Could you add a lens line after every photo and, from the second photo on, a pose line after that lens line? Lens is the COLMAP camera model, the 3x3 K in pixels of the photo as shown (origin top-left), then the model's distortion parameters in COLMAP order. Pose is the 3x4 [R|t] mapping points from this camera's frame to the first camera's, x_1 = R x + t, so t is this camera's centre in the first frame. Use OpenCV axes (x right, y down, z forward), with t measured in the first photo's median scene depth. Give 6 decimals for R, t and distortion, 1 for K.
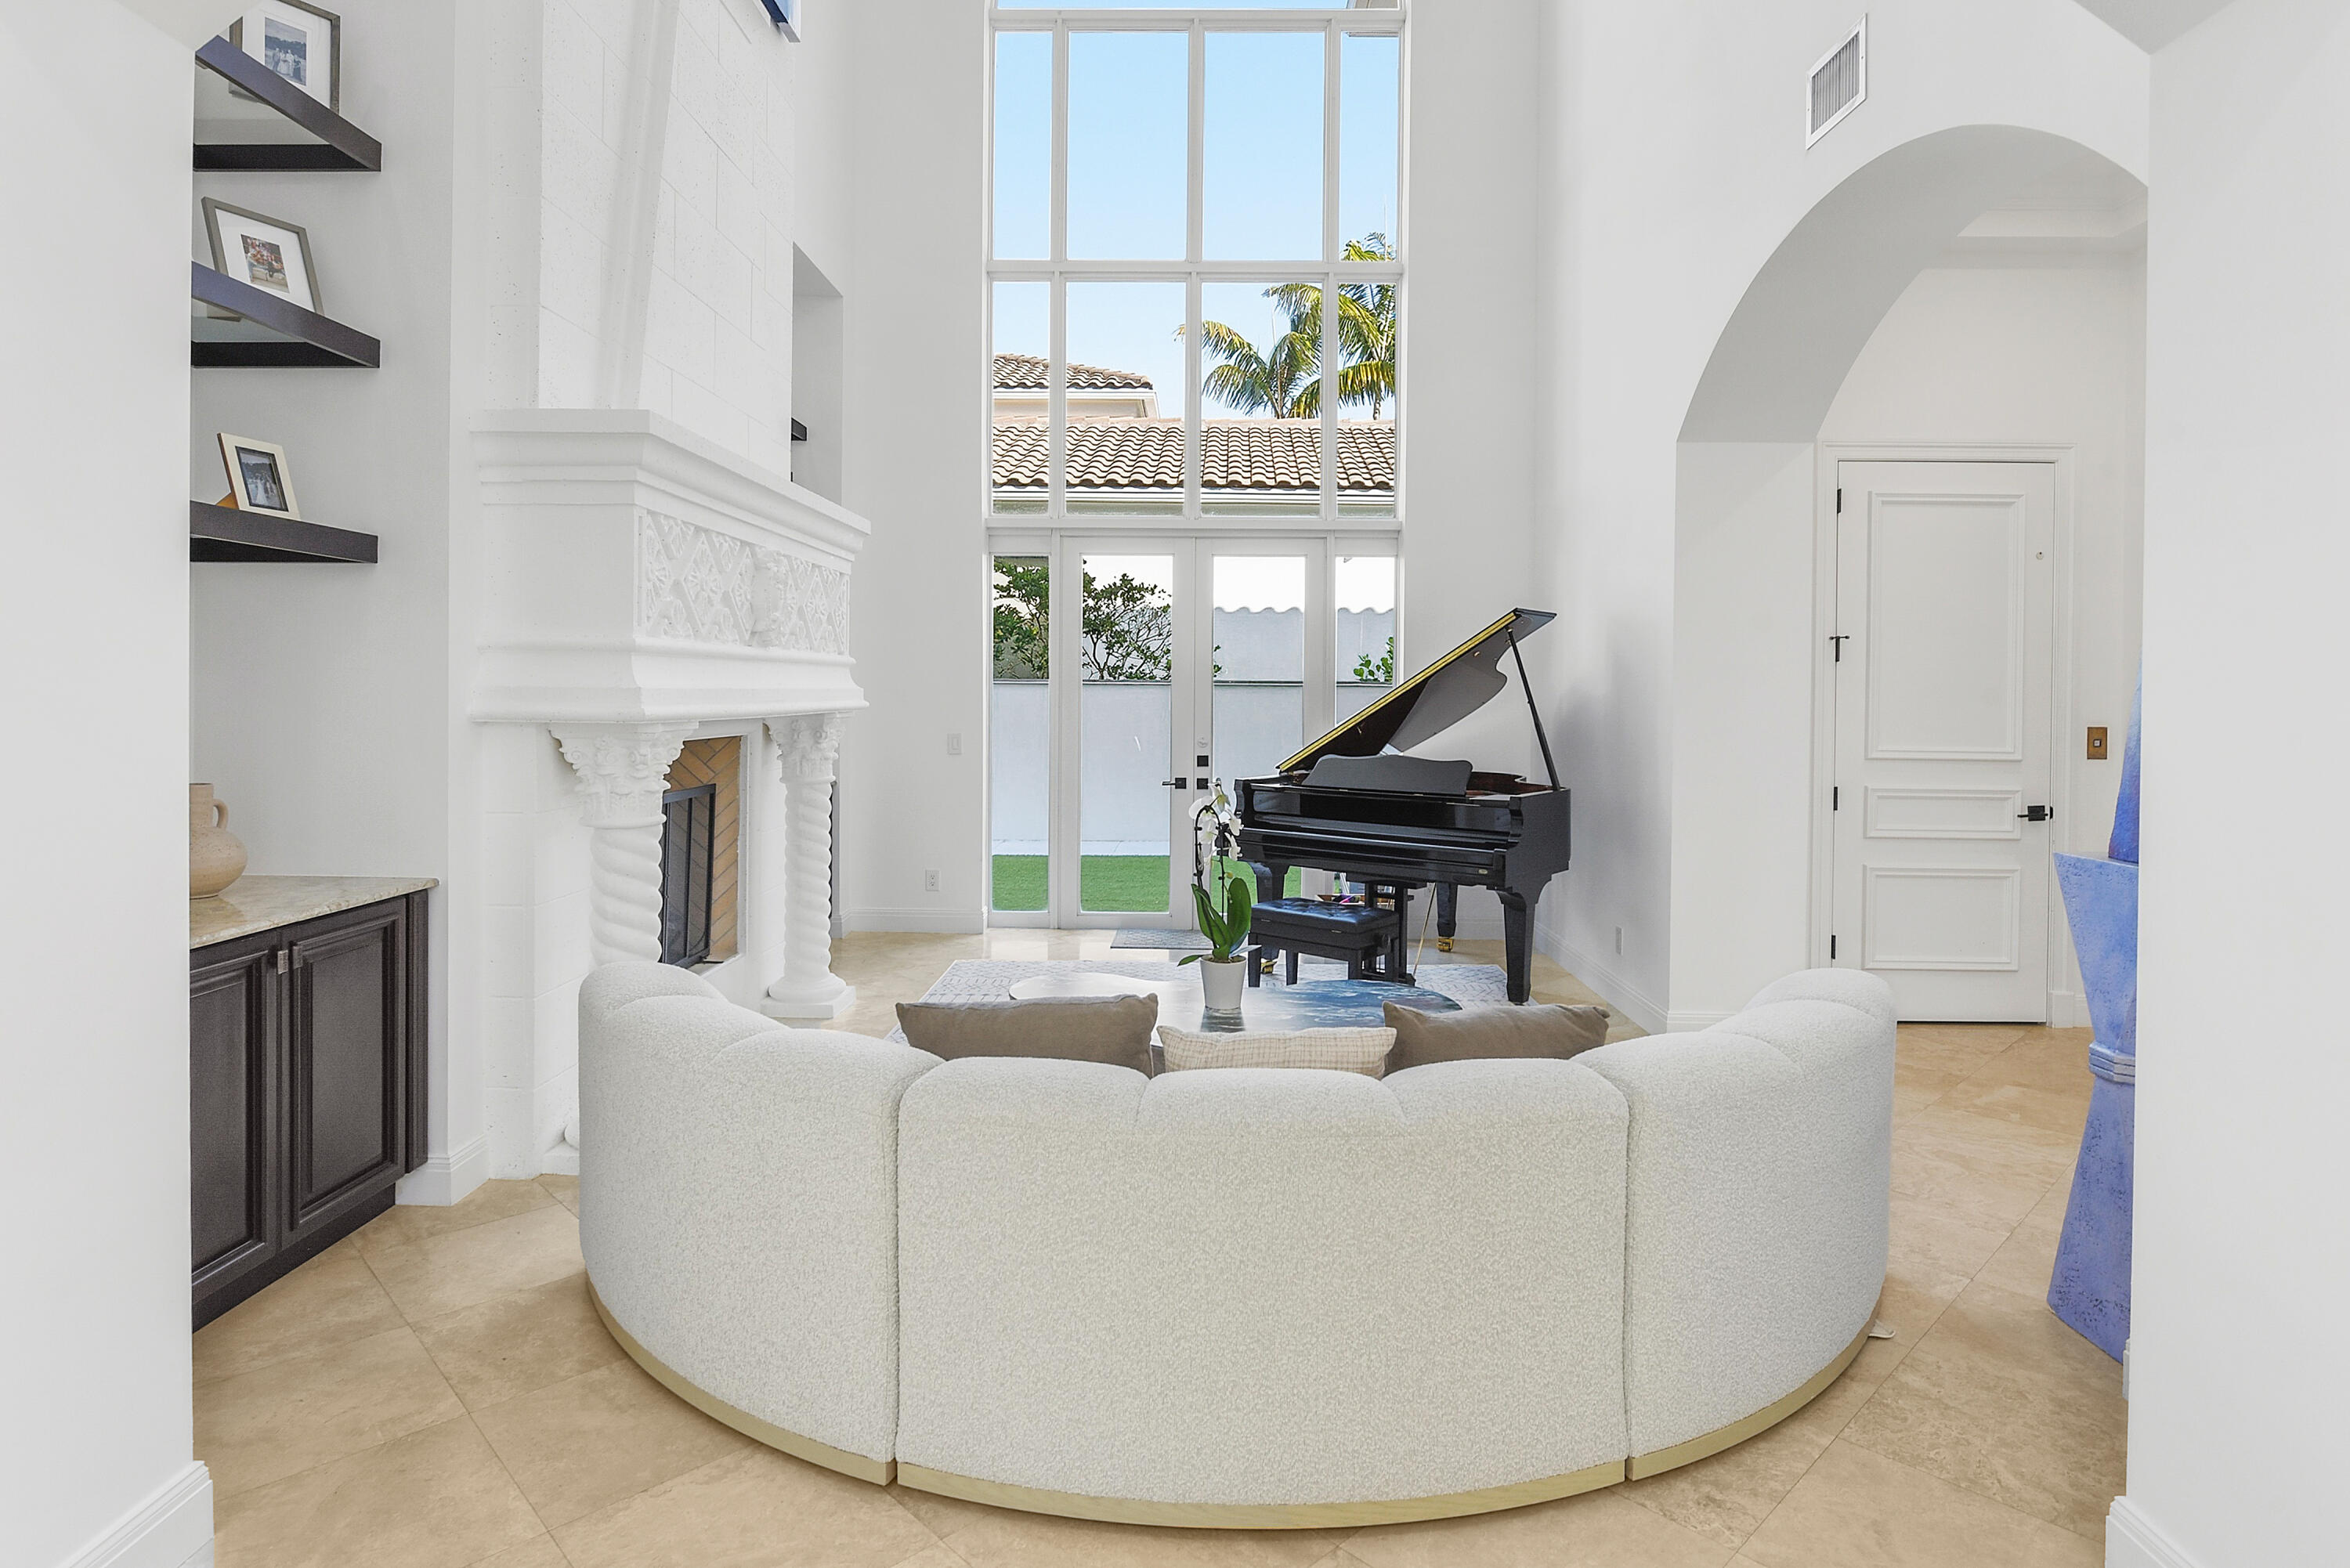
lens RADIAL K [[1225.4, 0, 1132.1], [0, 1225.4, 705.4], [0, 0, 1]] dist [-0.004270, -0.001532]
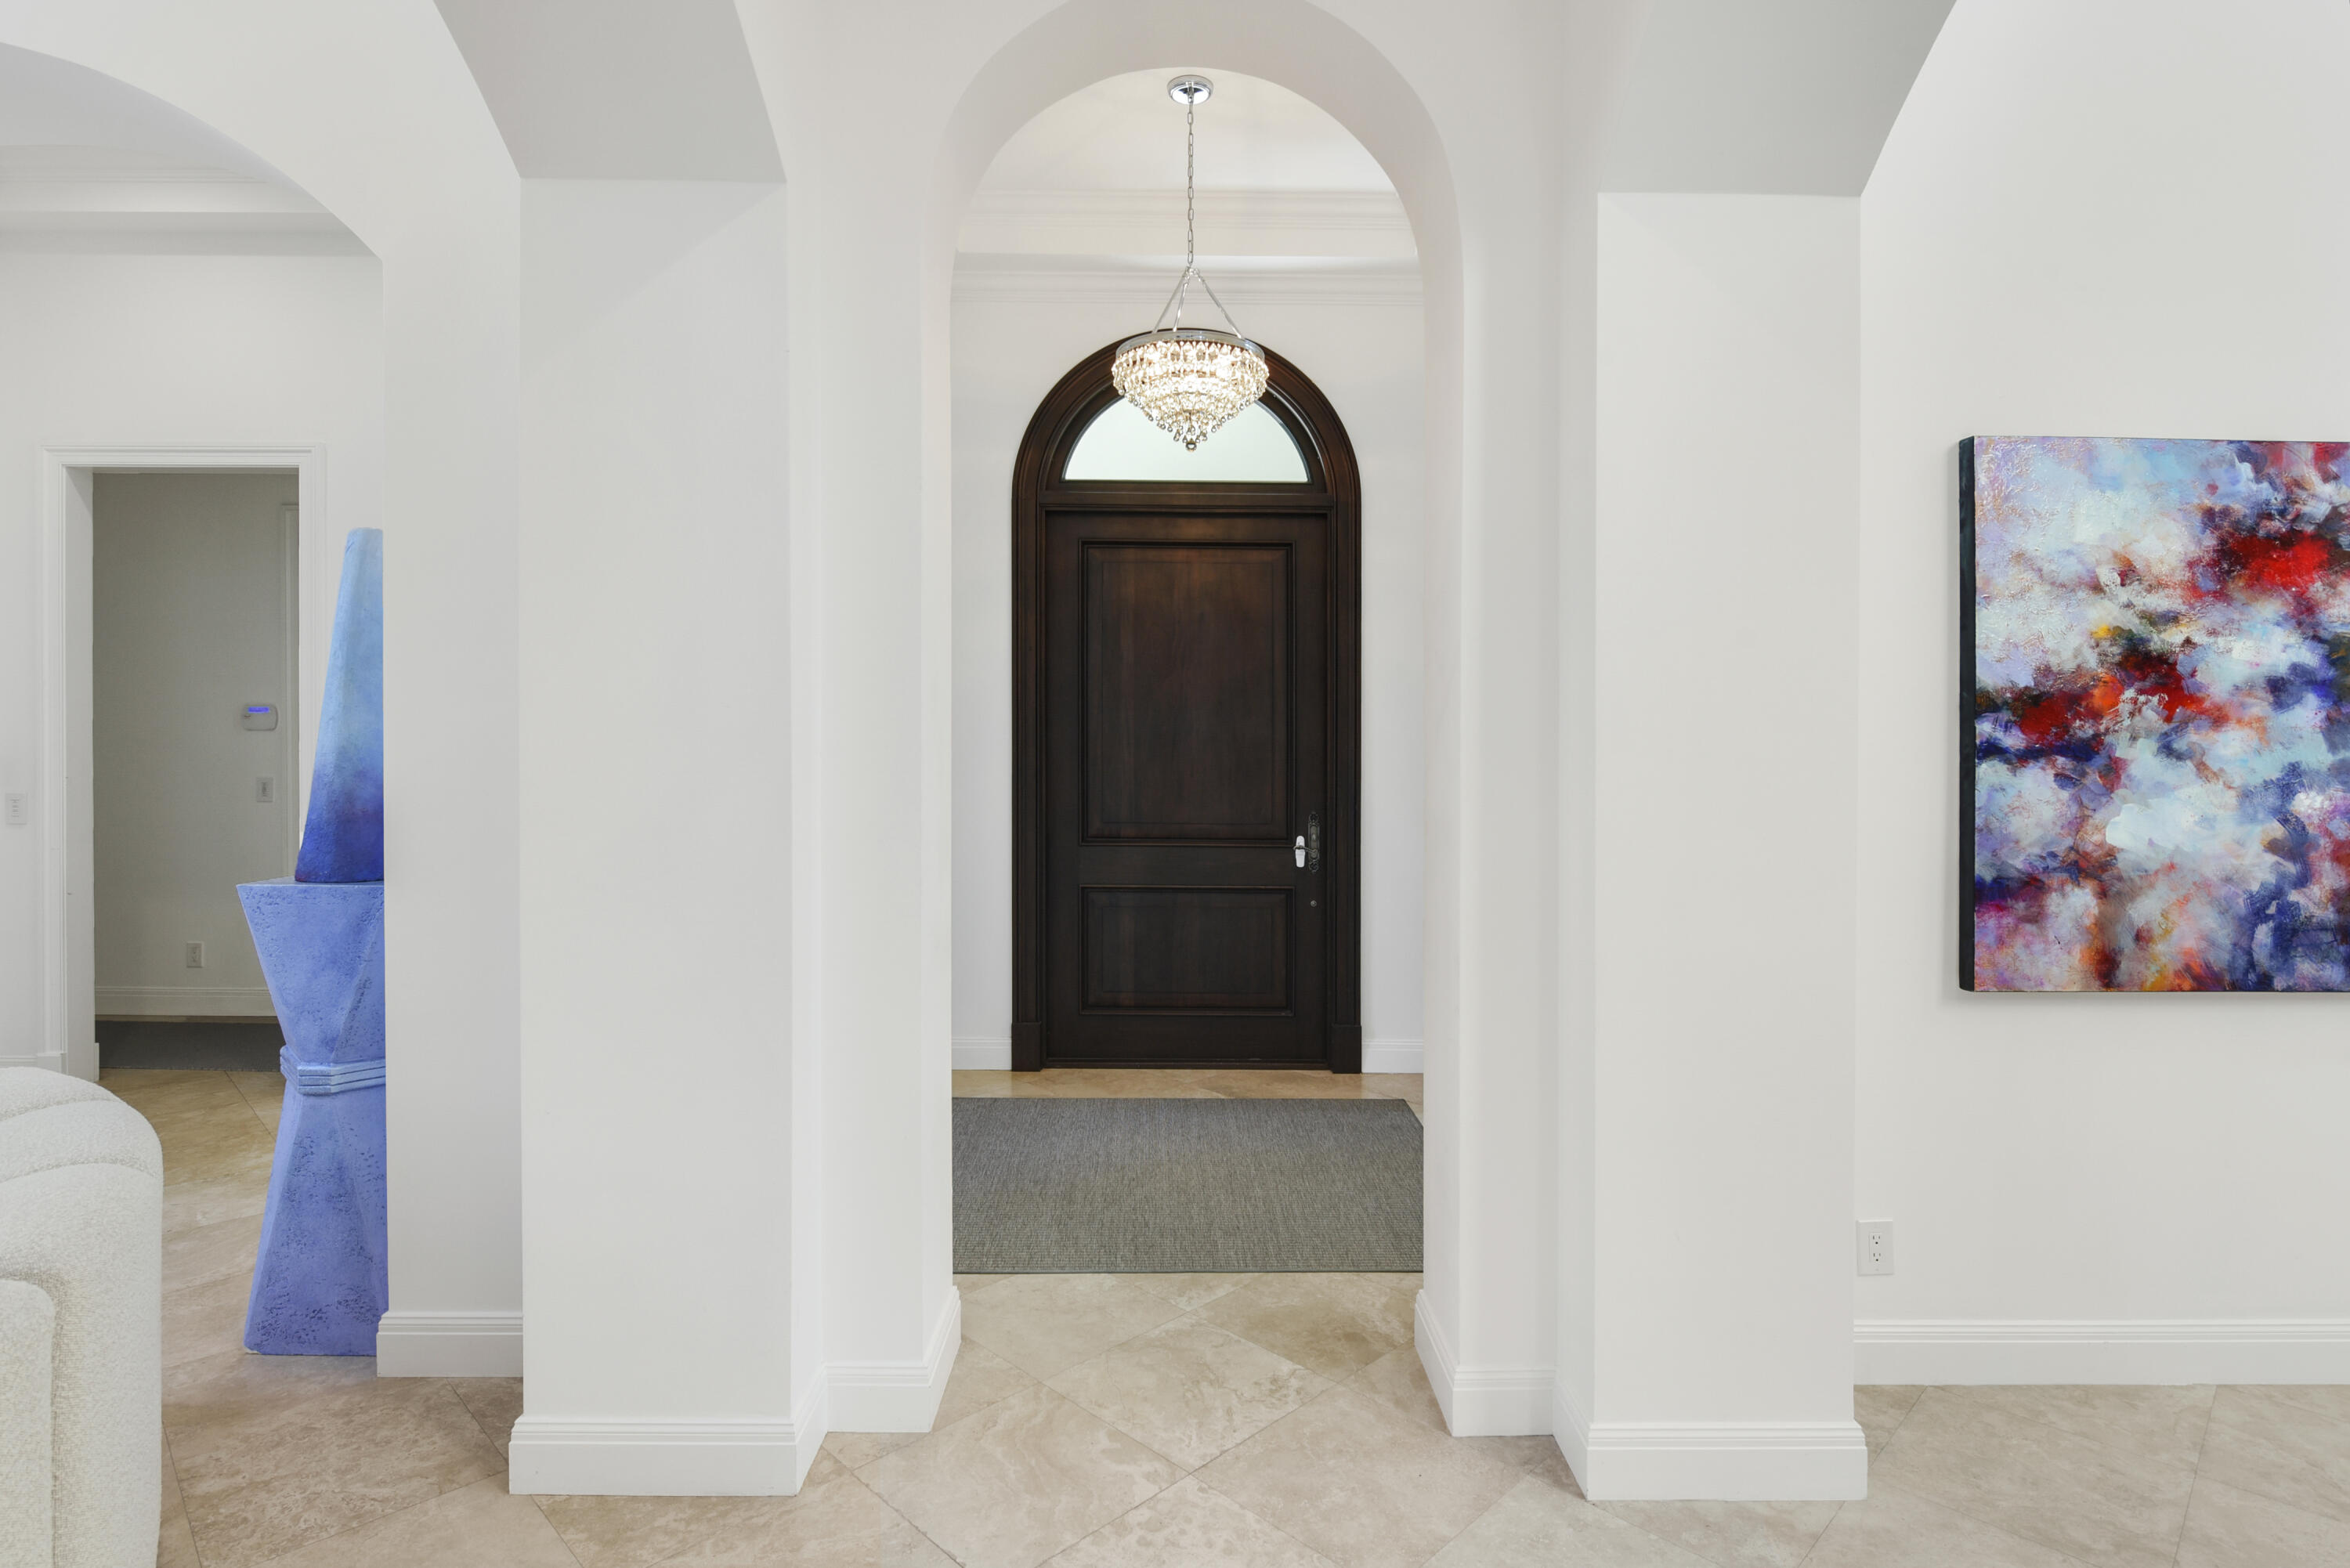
lens RADIAL K [[1197.5, 0, 1256.5], [0, 1197.5, 754.2], [0, 0, 1]] dist [-0.004095, -0.002817]
pose [[-0.057975, -0.022693, 0.998060, -0.241652], [0.002754, 0.999734, 0.022891, -0.003233], [-0.998314, 0.004076, -0.057897, 0.255361]]
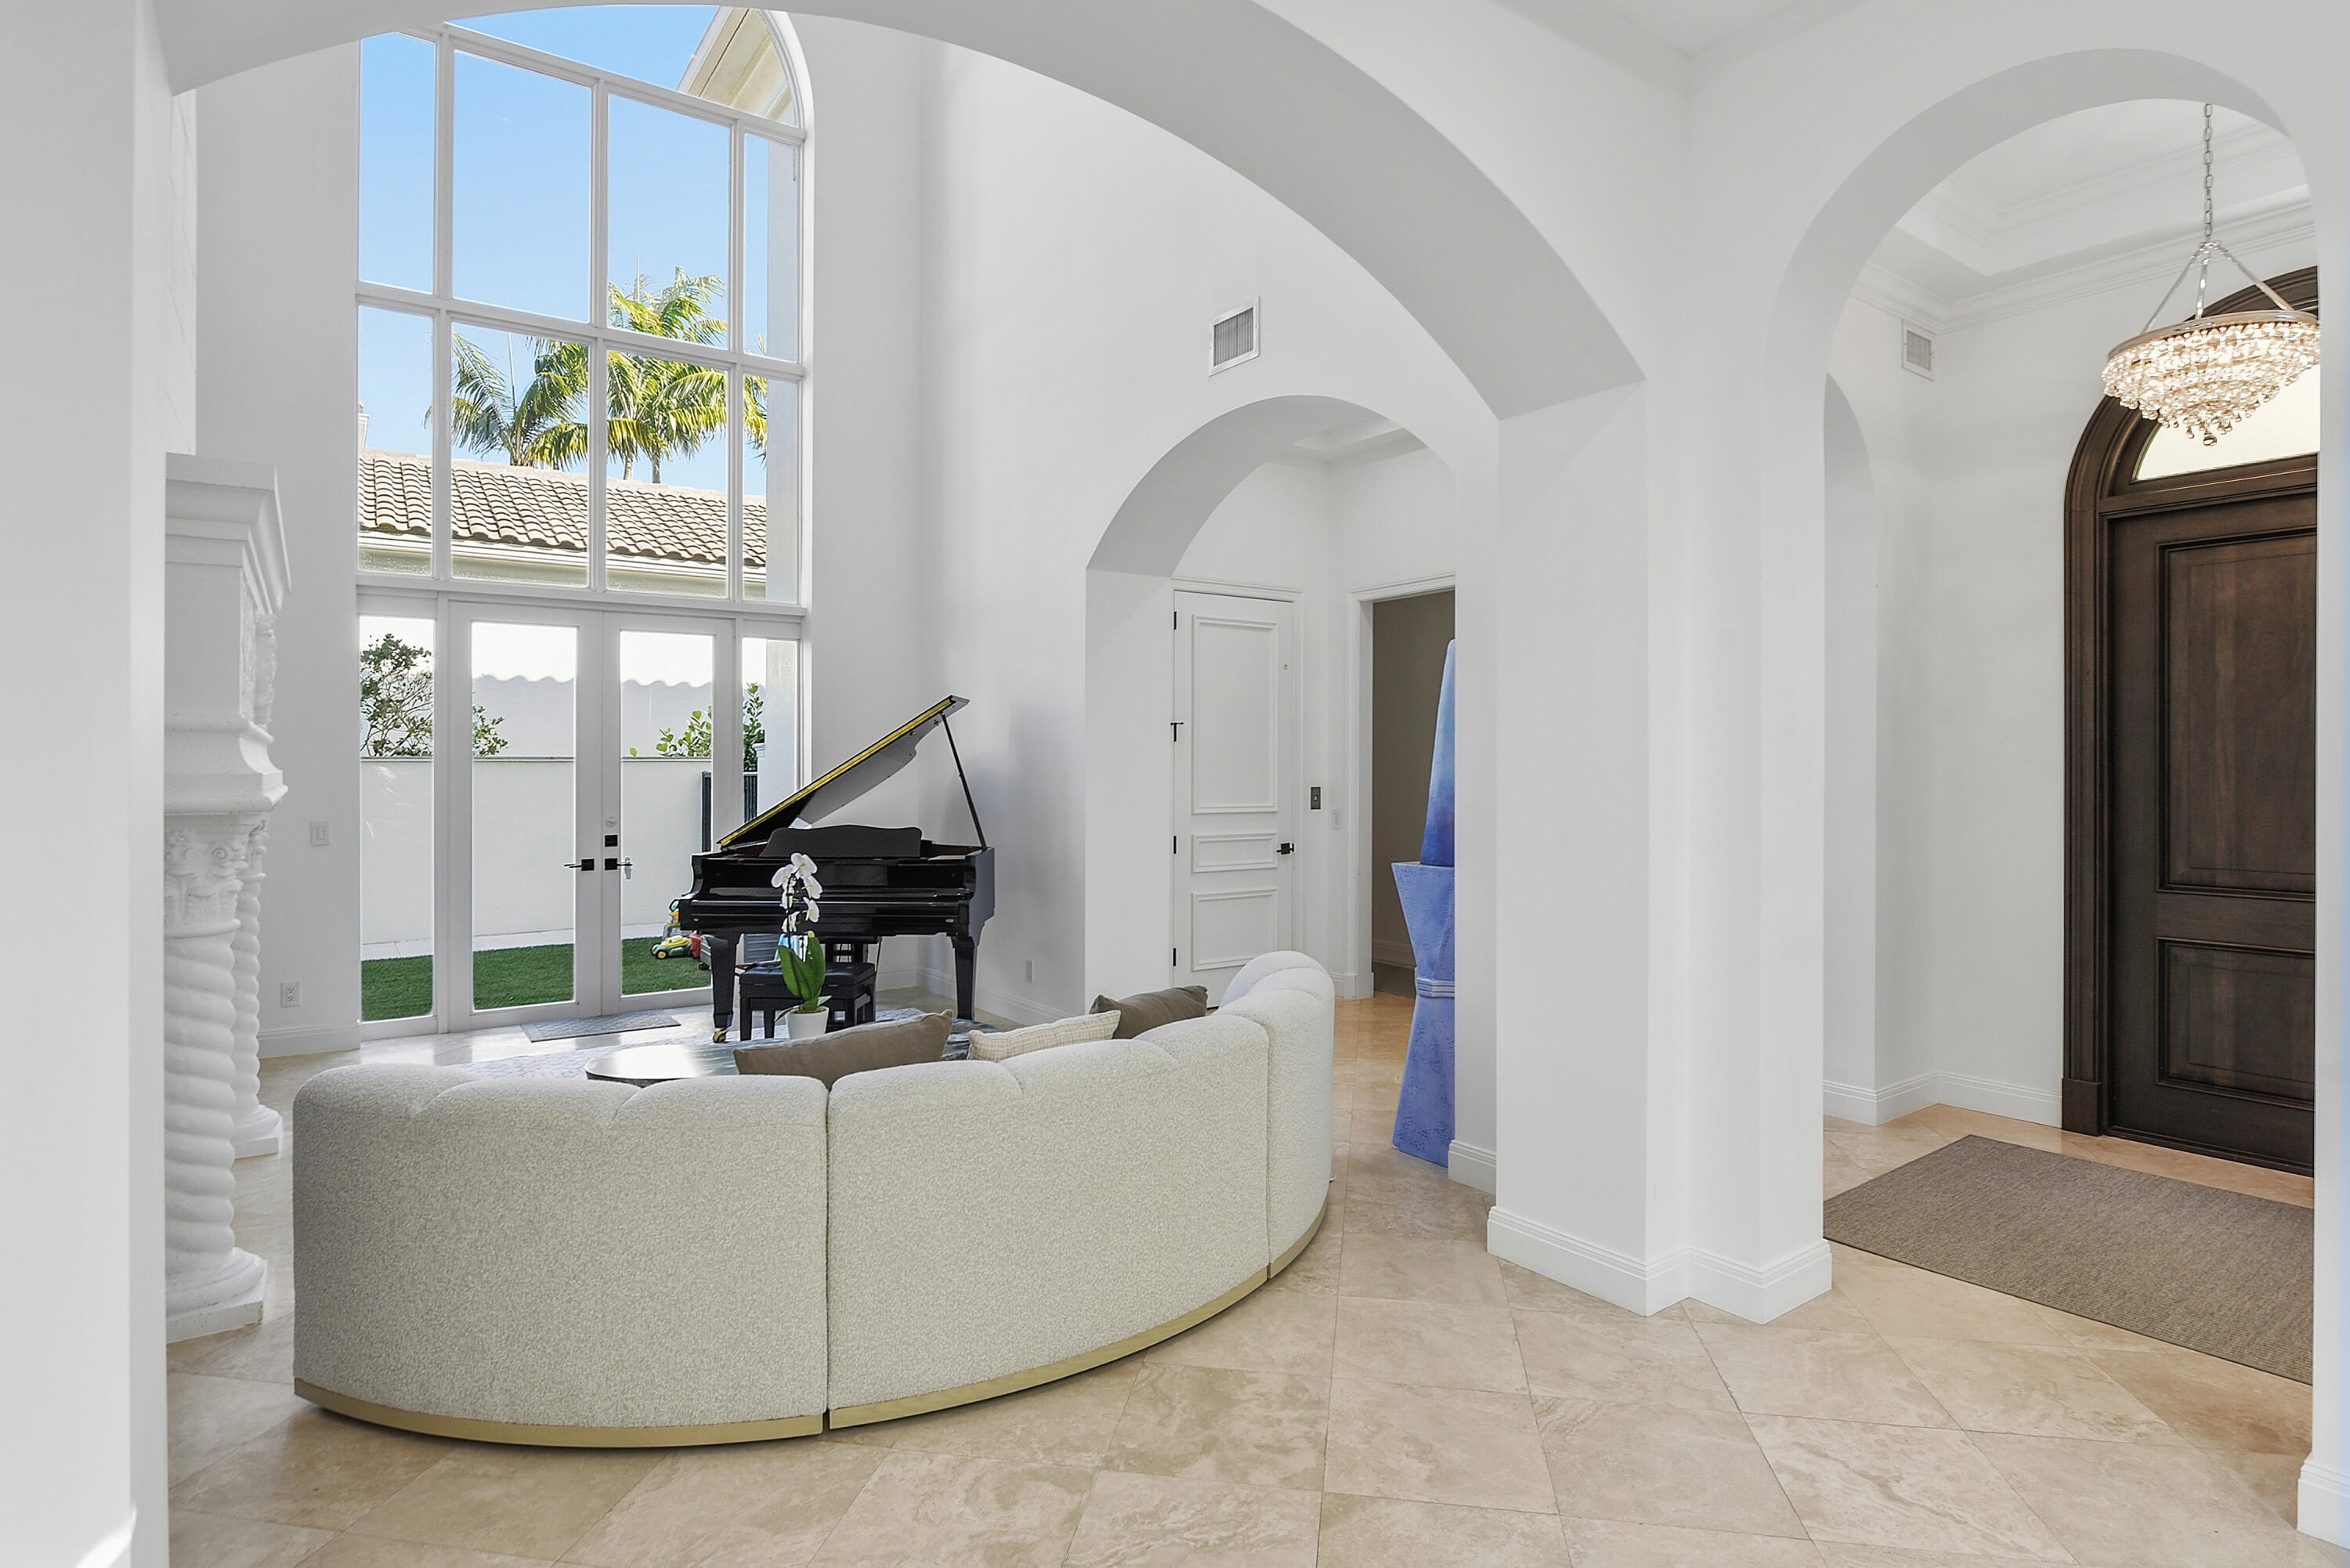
lens RADIAL K [[1239.1, 0, 1162.9], [0, 1239.1, 782.4], [0, 0, 1]] dist [-0.003326, -0.003293]
pose [[0.800041, -0.017760, 0.599682, -0.479098], [0.015983, 0.999838, 0.008289, -0.005591], [-0.599732, 0.002953, 0.800195, -0.131571]]
